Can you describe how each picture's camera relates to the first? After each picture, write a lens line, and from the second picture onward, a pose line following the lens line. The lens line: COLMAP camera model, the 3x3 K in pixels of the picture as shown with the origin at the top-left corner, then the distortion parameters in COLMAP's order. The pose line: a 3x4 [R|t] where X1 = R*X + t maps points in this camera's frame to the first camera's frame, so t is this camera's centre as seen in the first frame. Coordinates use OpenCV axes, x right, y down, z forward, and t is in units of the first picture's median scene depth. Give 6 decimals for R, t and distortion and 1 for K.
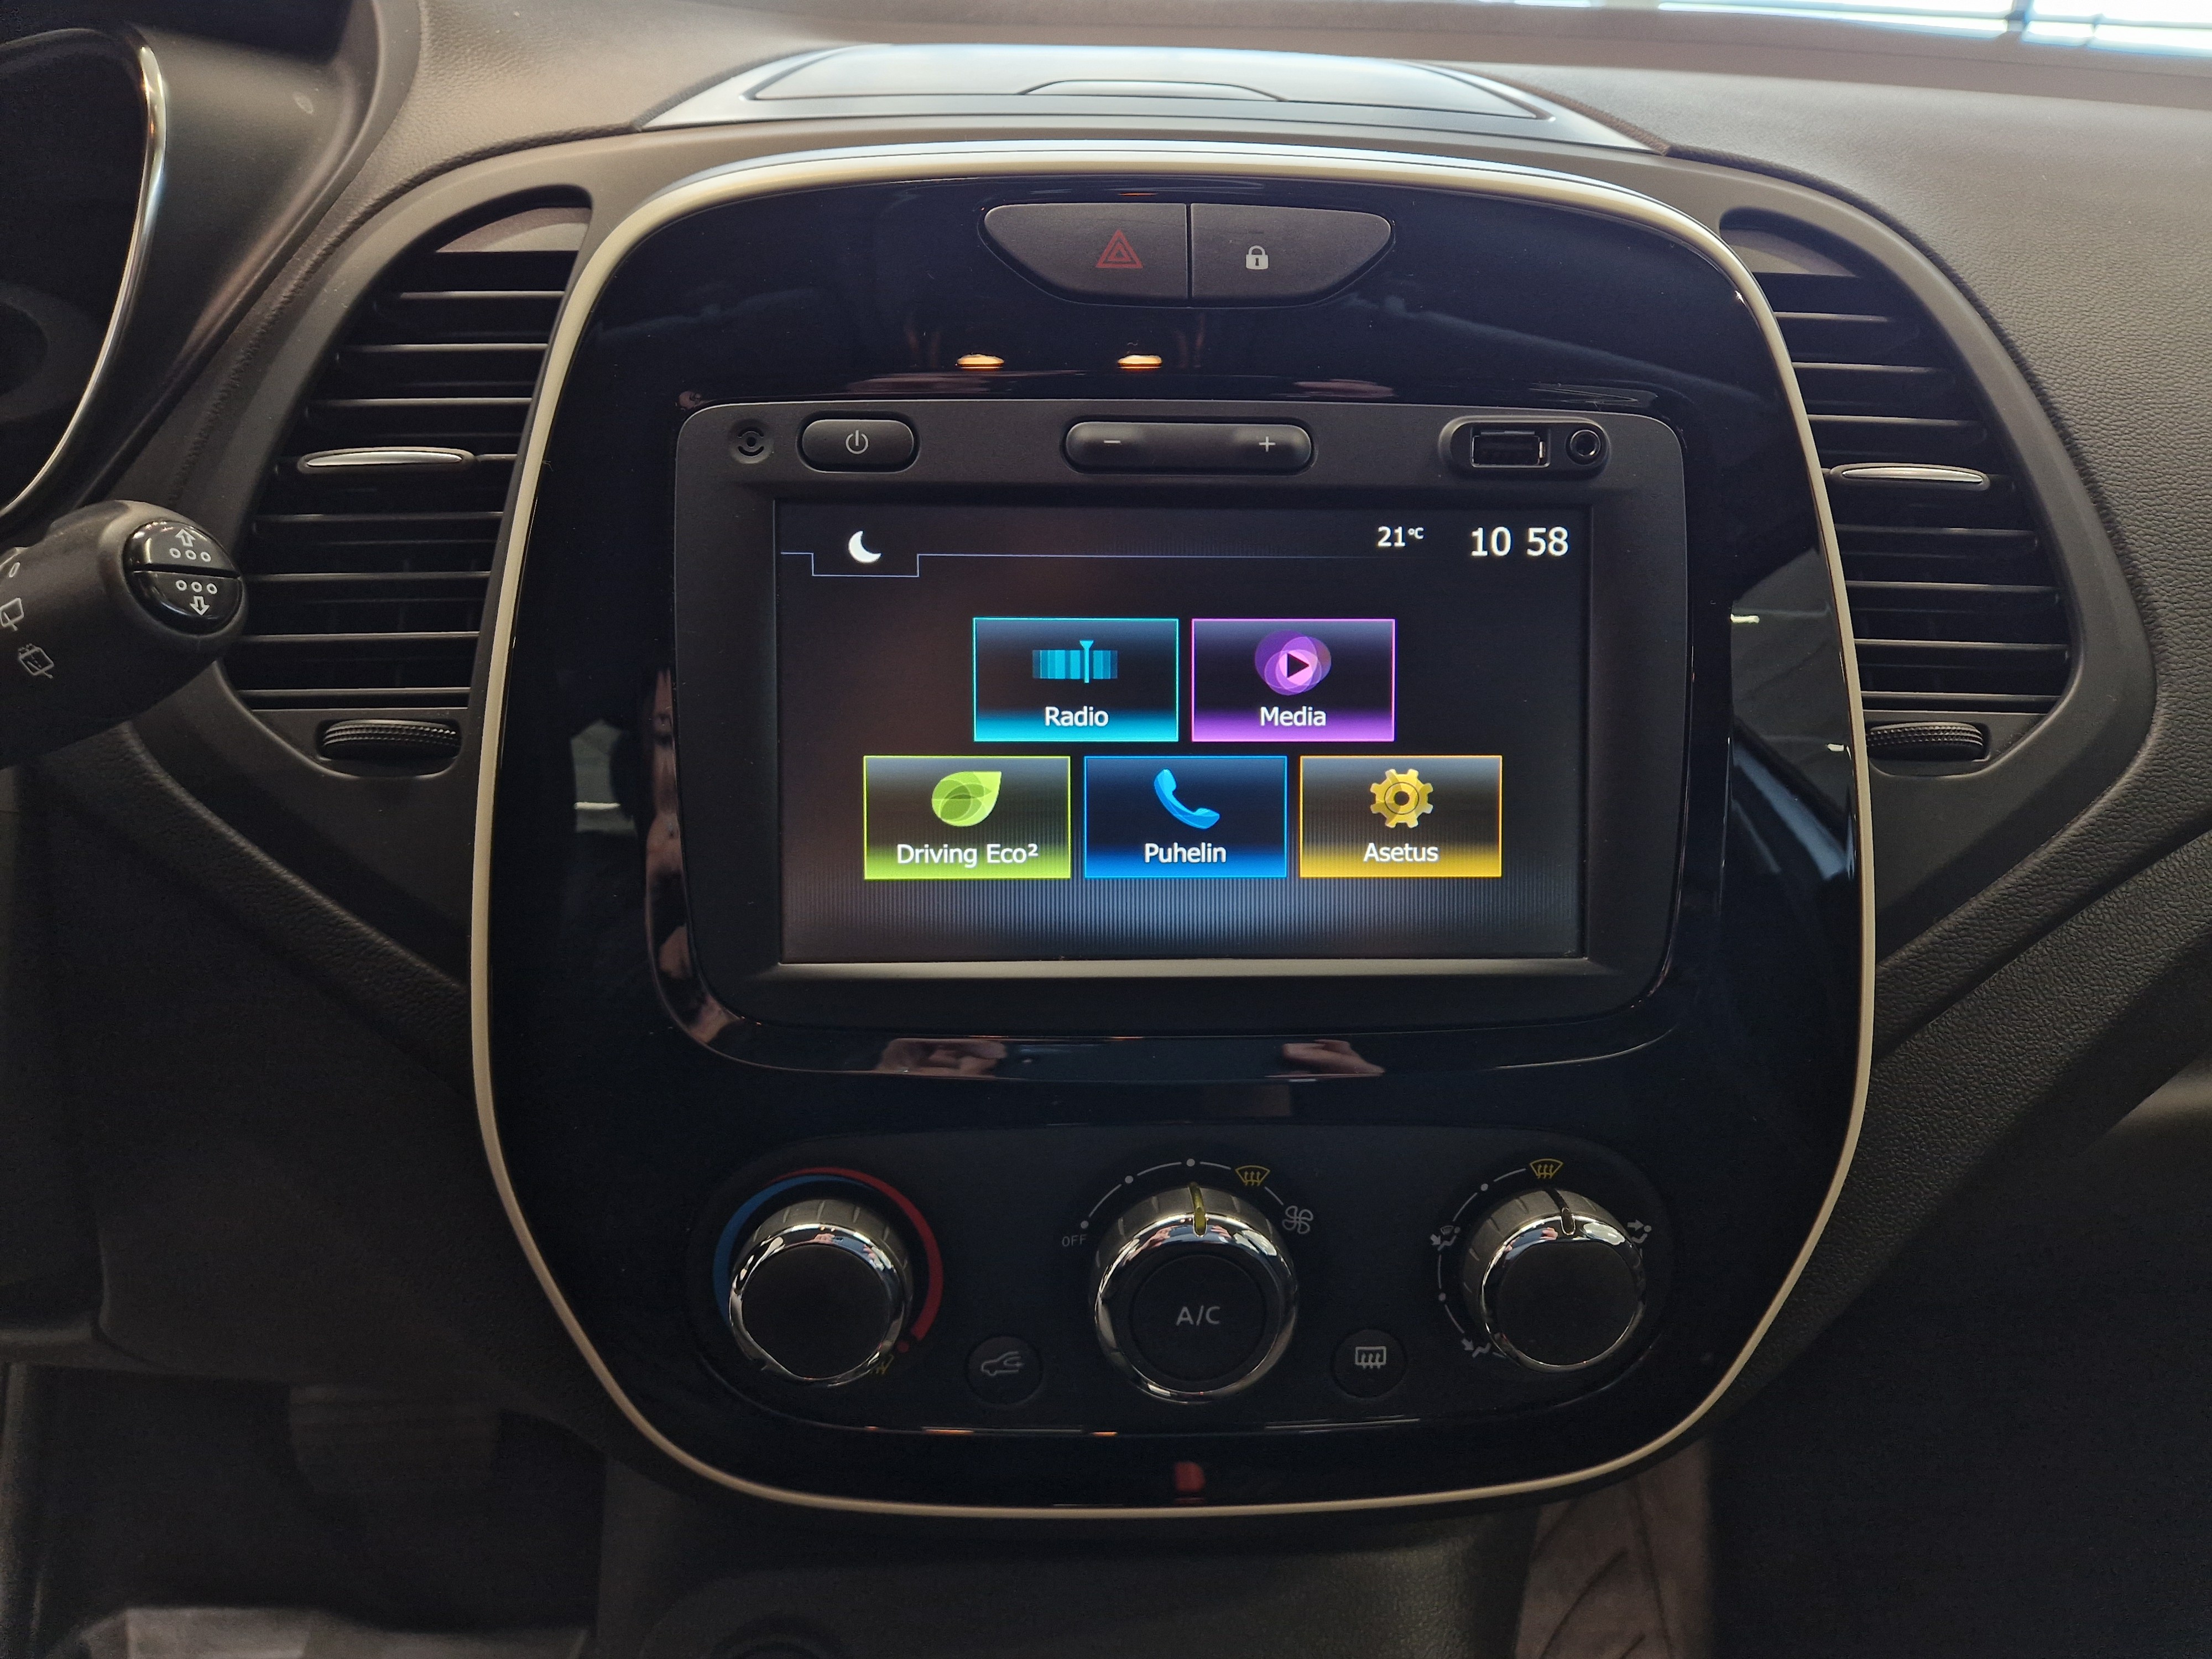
lens RADIAL K [[1490.4, 0, 1106.9], [0, 1490.4, 836.9], [0, 0, 1]] dist [0.082897, -0.114688]
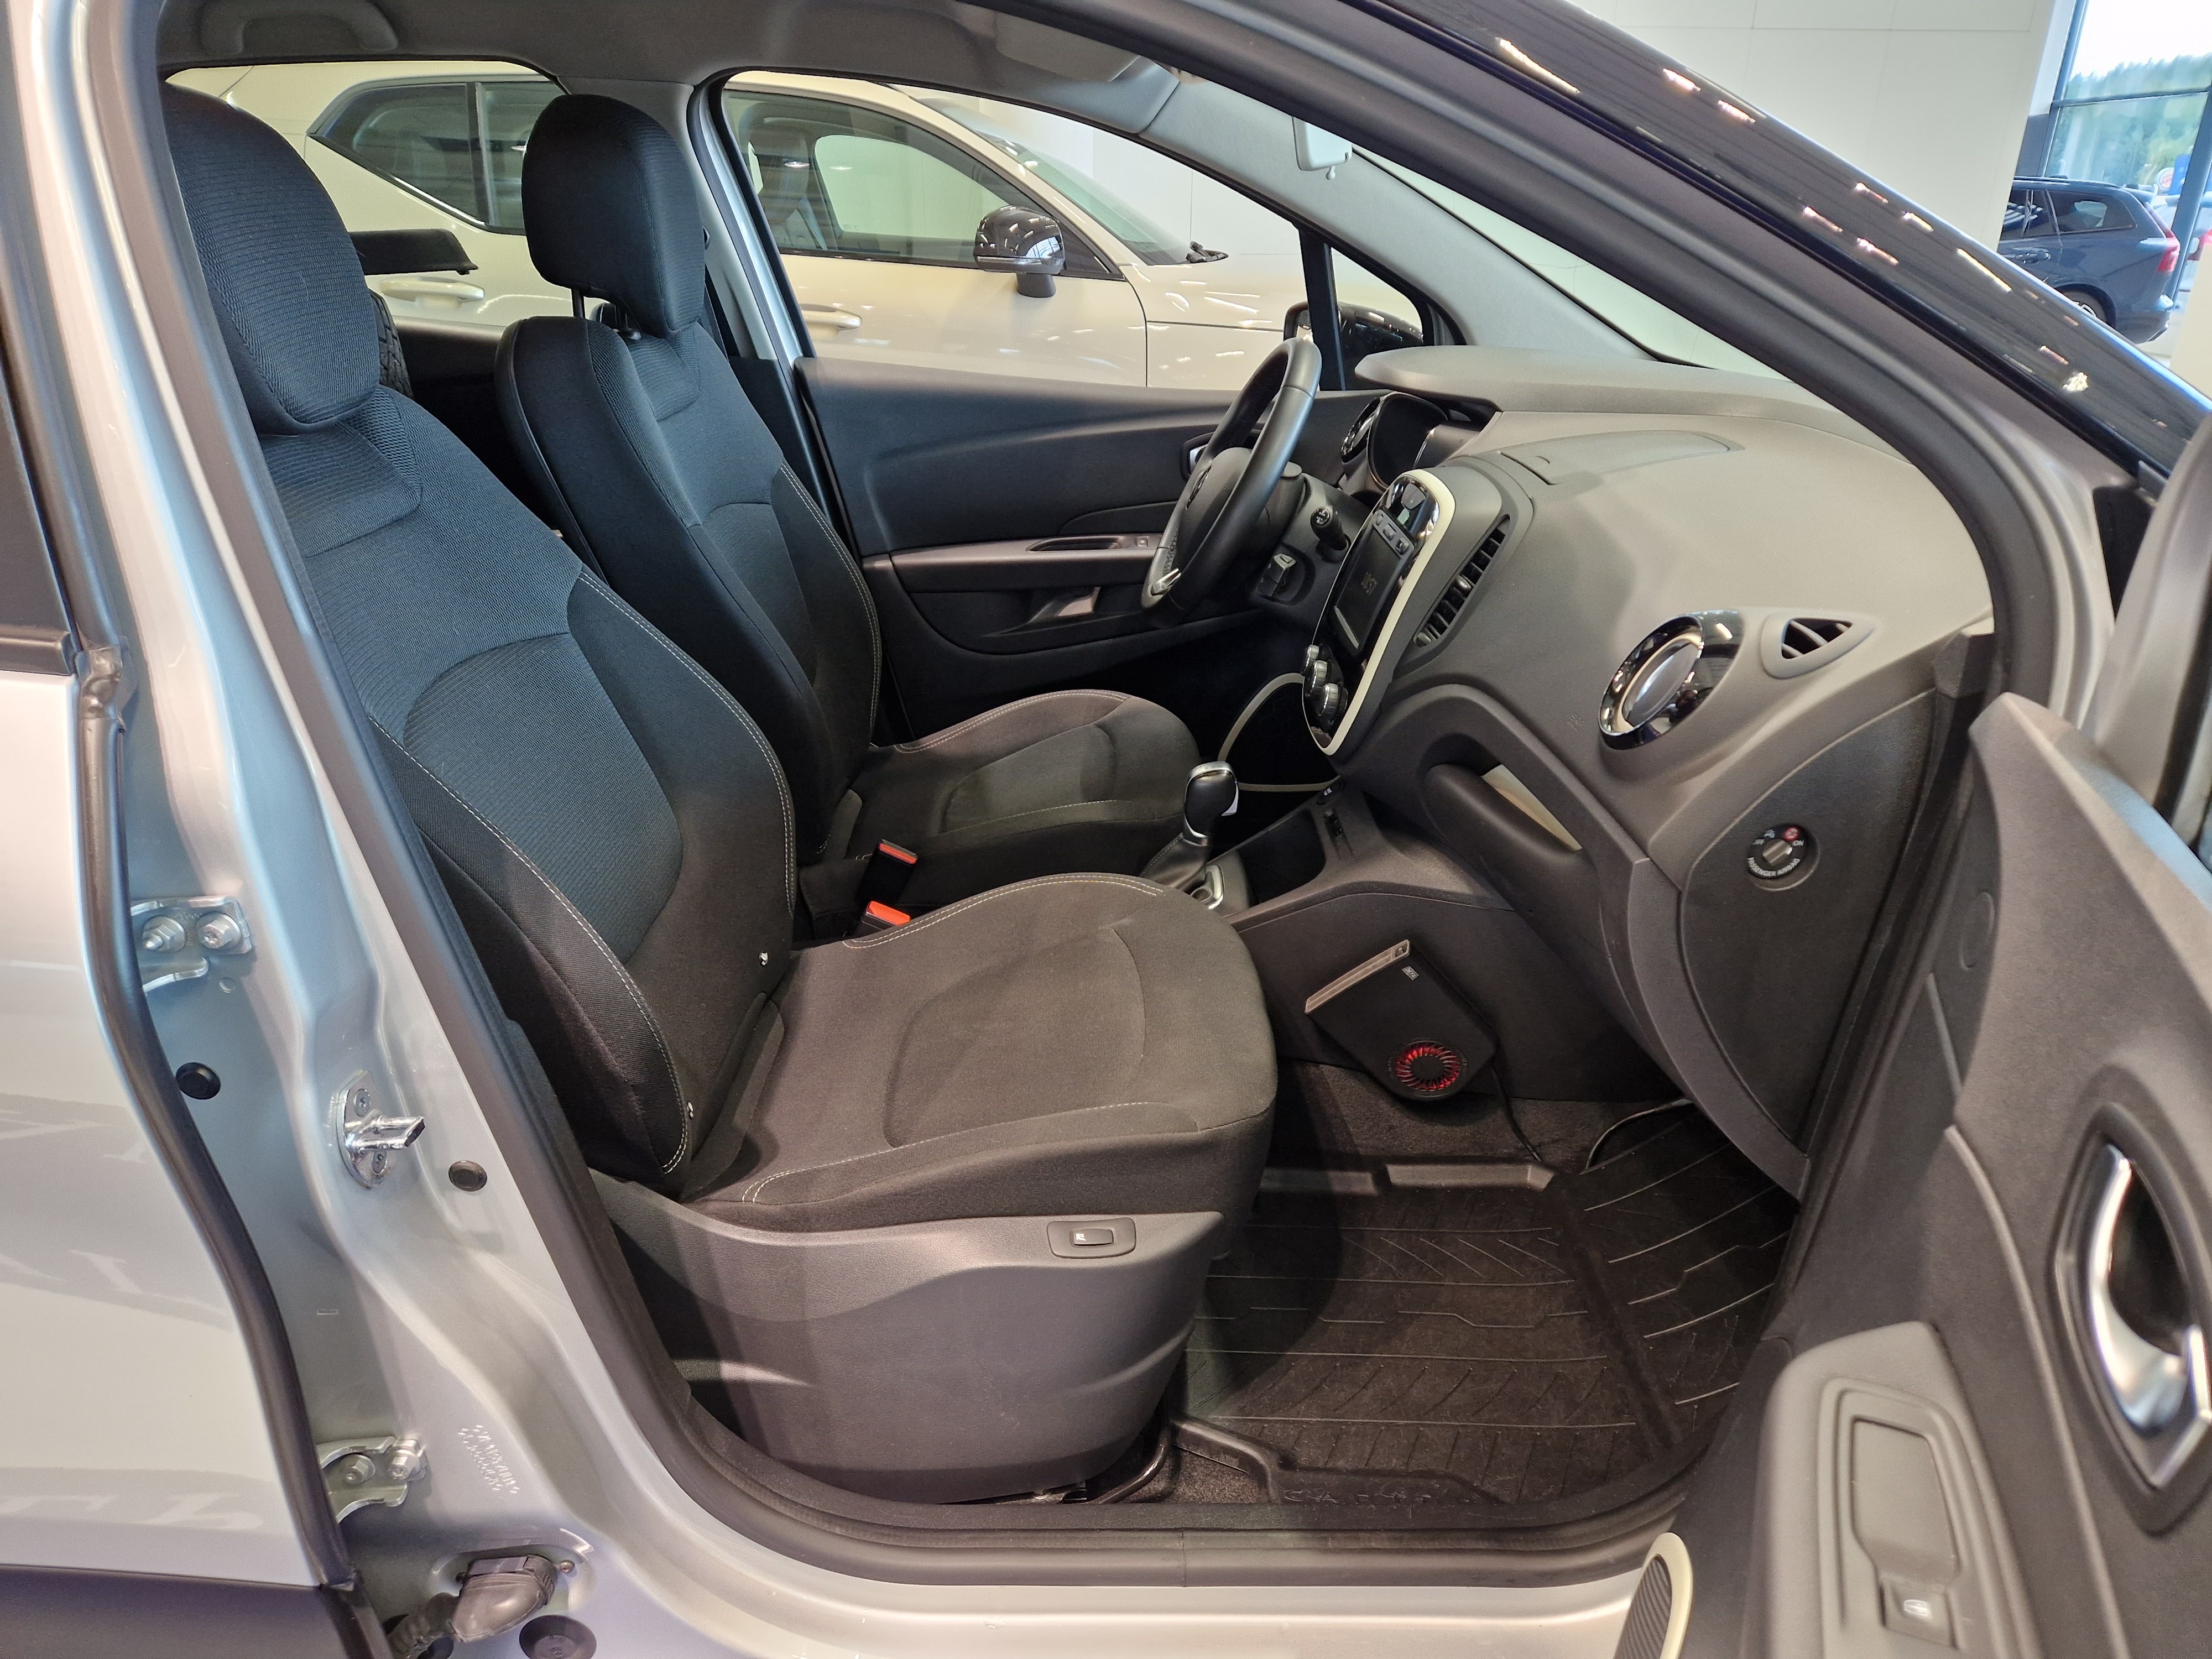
lens RADIAL K [[1430.2, 0, 1106.0], [0, 1430.2, 829.5], [0, 0, 1]] dist [0.066661, -0.091026]
pose [[-0.033586, 0.376982, -0.925611, 4.798131], [-0.392061, 0.846930, 0.359163, -0.744942], [0.919326, 0.374959, 0.119355, -0.101820]]
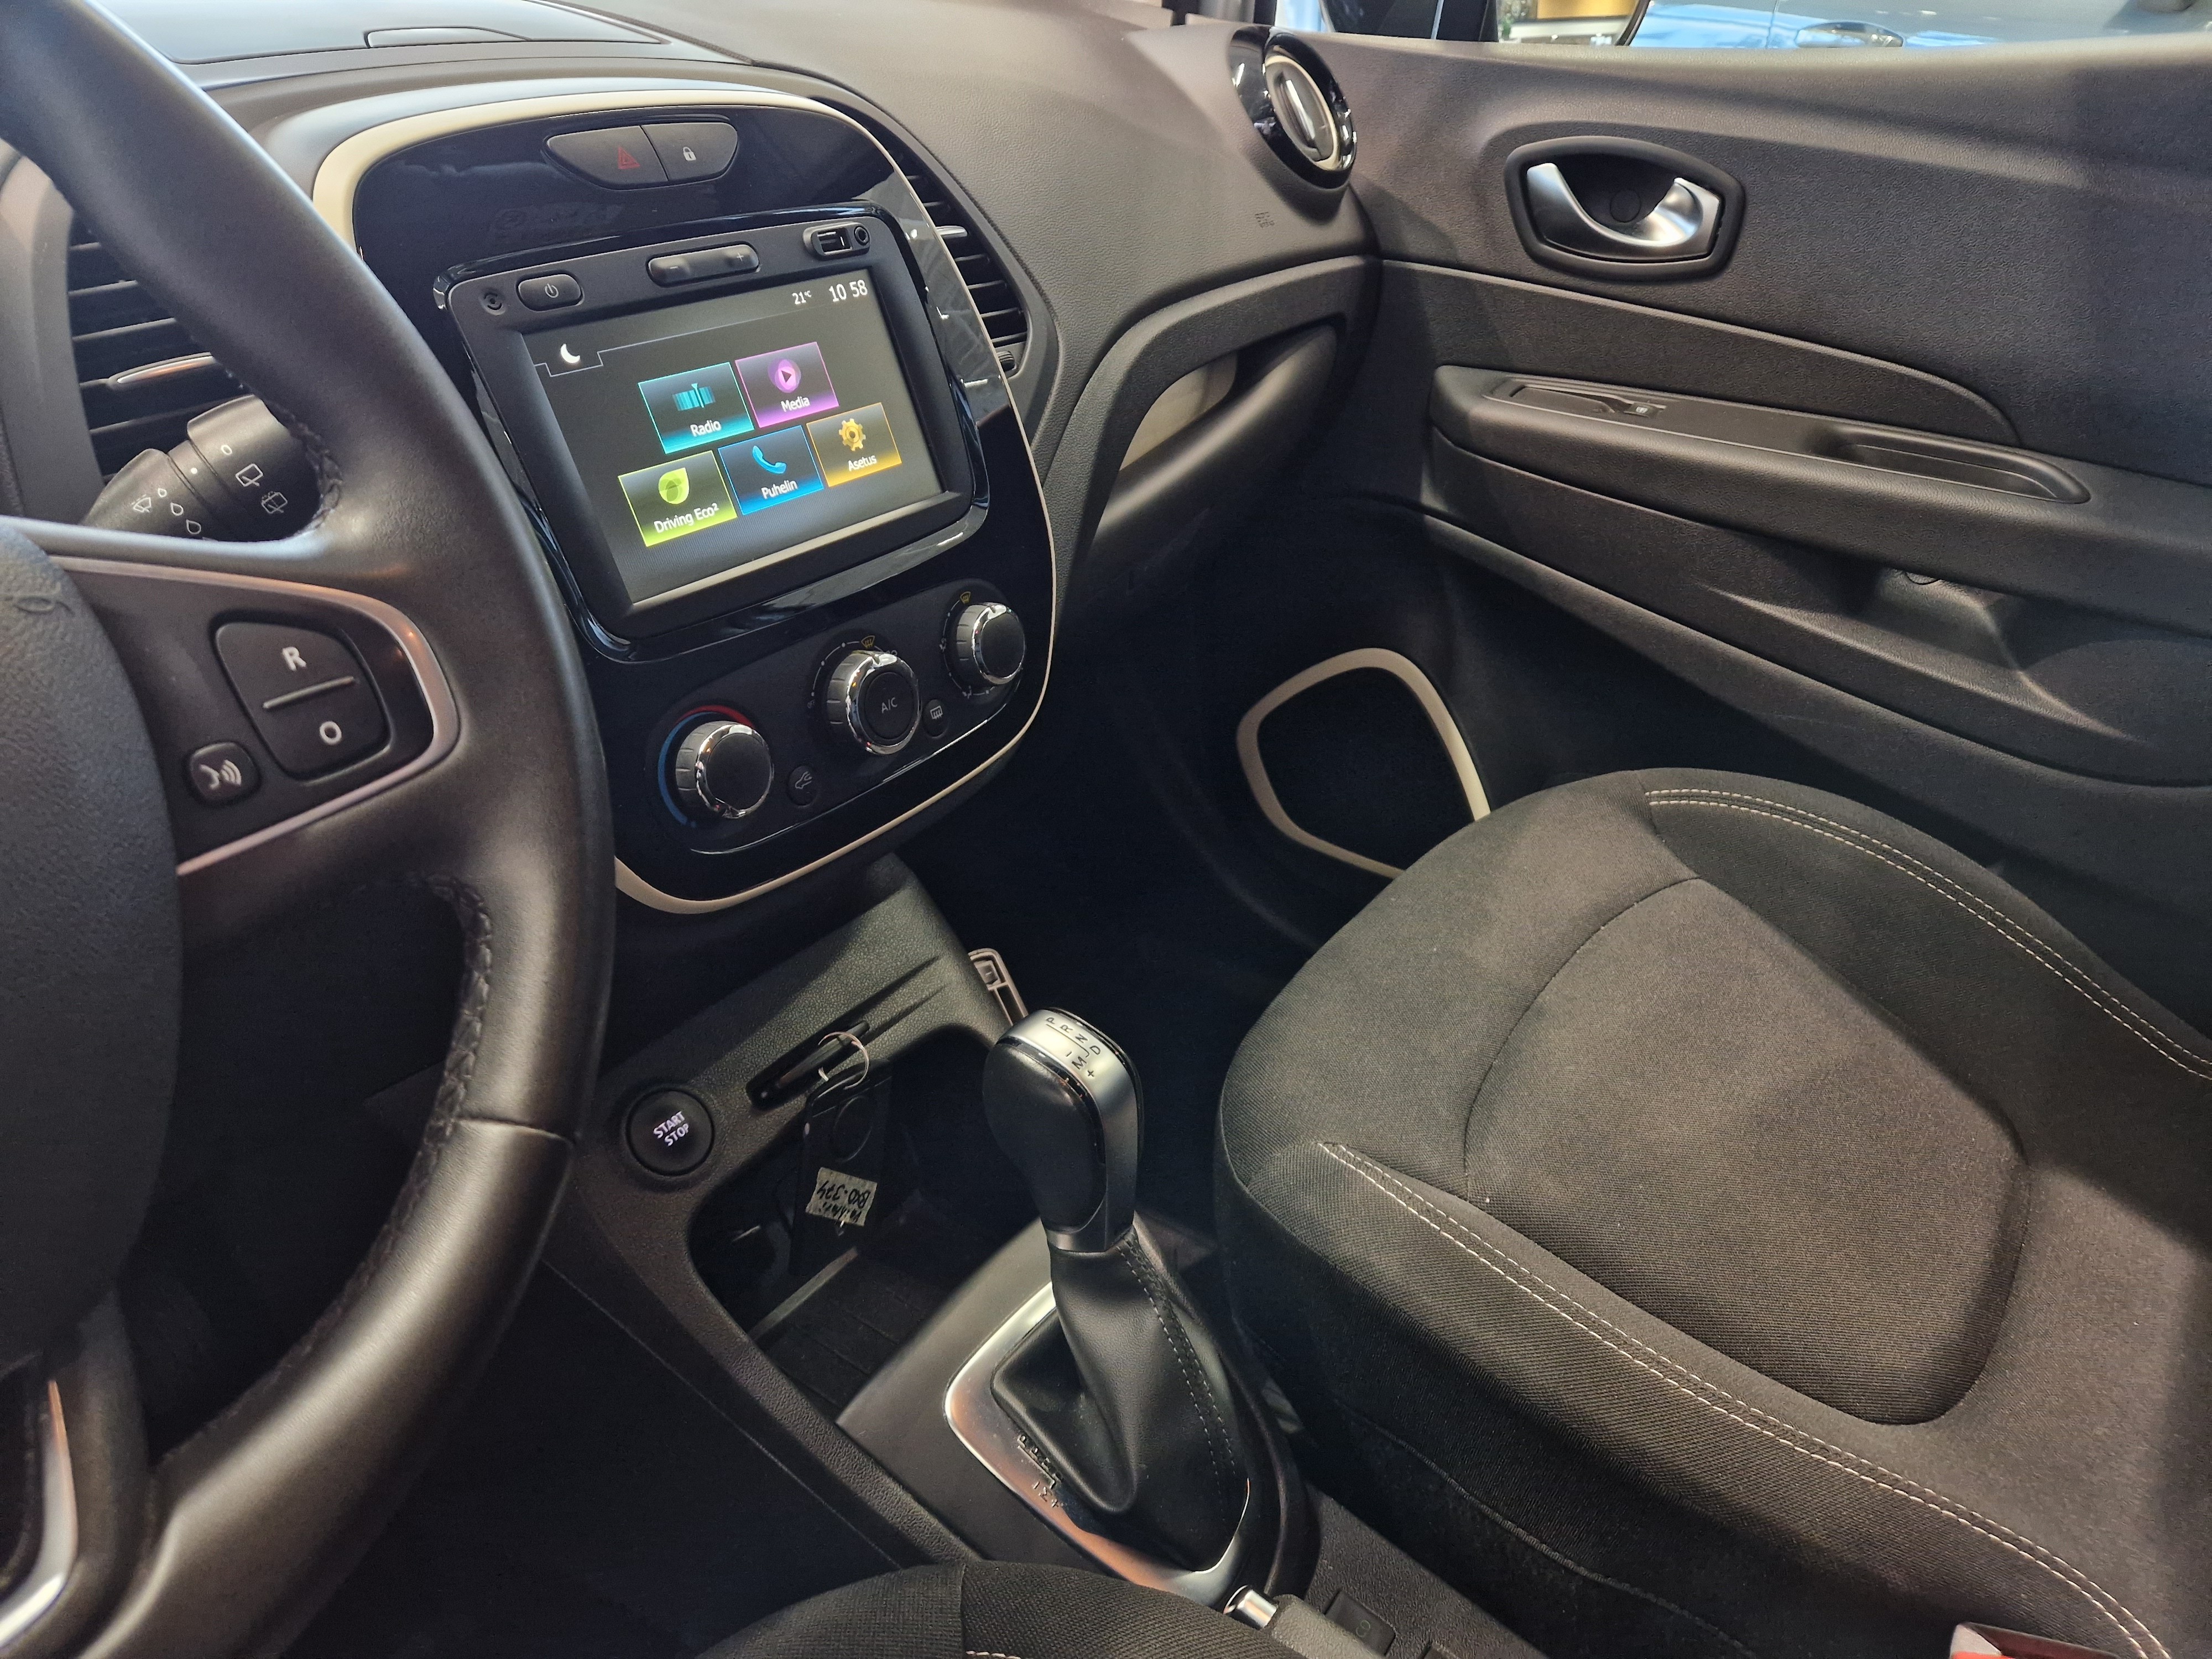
lens RADIAL K [[1430.2, 0, 1106.0], [0, 1430.2, 829.5], [0, 0, 1]] dist [0.066661, -0.091026]
pose [[0.634952, -0.408006, 0.656024, -1.023105], [0.321751, 0.911675, 0.255589, 0.069336], [-0.702362, 0.048790, 0.710146, -0.529042]]
